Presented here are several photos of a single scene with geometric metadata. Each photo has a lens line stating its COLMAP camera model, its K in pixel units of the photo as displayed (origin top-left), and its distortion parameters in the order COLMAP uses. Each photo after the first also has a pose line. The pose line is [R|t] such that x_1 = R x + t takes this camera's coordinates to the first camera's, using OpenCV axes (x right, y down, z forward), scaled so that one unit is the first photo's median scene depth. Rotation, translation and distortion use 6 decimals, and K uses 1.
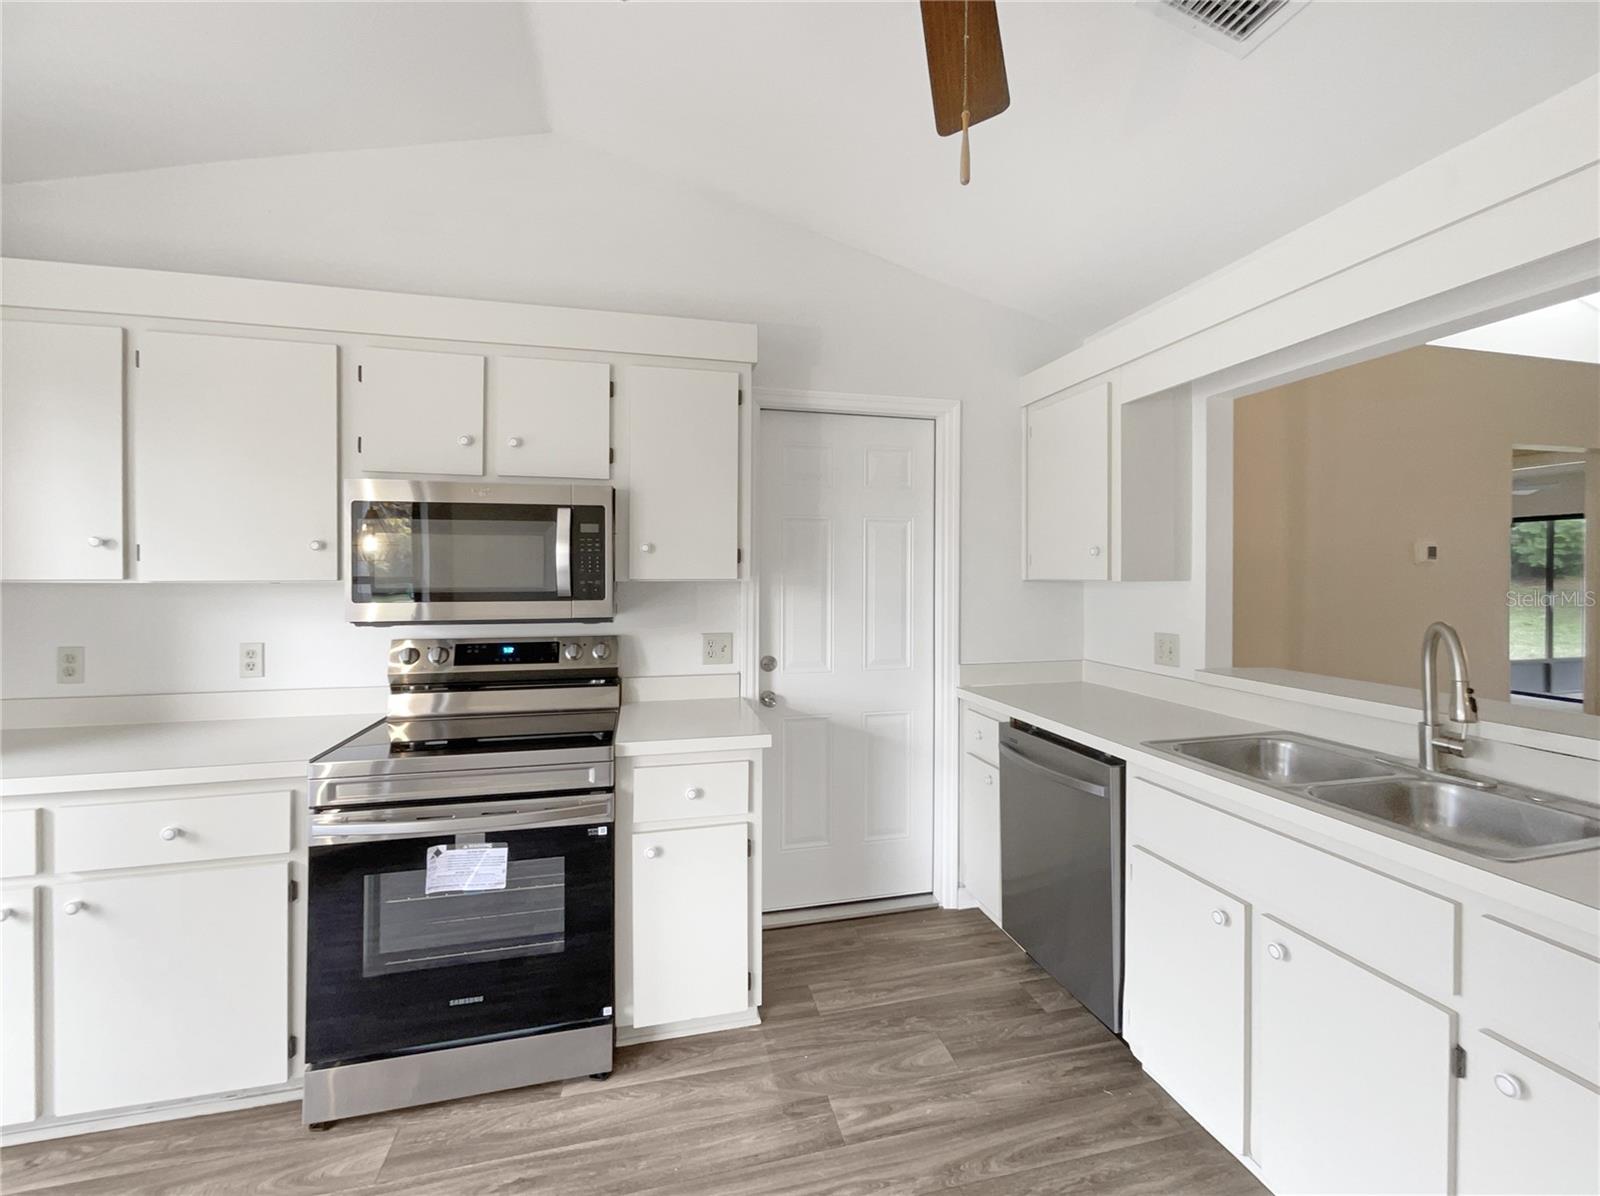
lens RADIAL K [[673.0, 0, 797.1], [0, 673.0, 586.2], [0, 0, 1]] dist [0.003105, 0.000538]
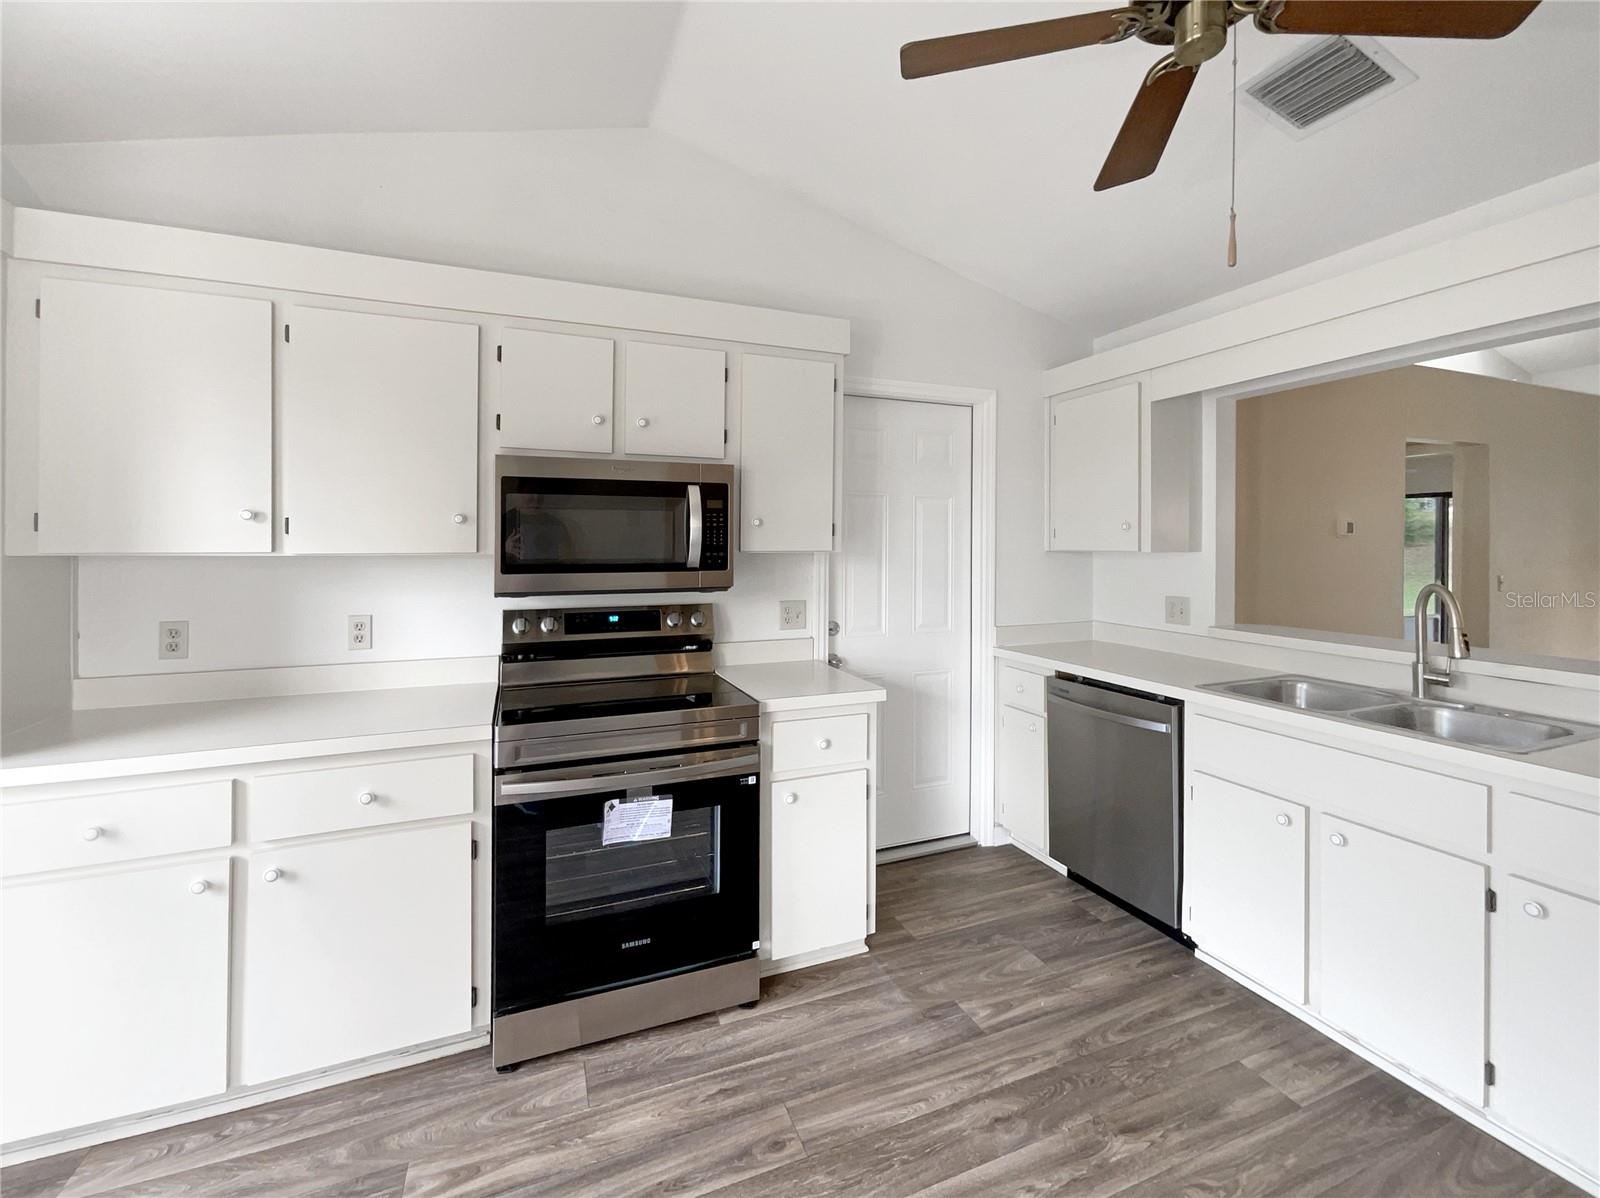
lens RADIAL K [[685.7, 0, 797.9], [0, 685.7, 553.1], [0, 0, 1]] dist [-0.001194, 0.005412]
pose [[0.989616, -0.001238, 0.143734, -0.362145], [0.001587, 0.999996, -0.002309, -0.005095], [-0.143730, 0.002513, 0.989614, -0.114461]]
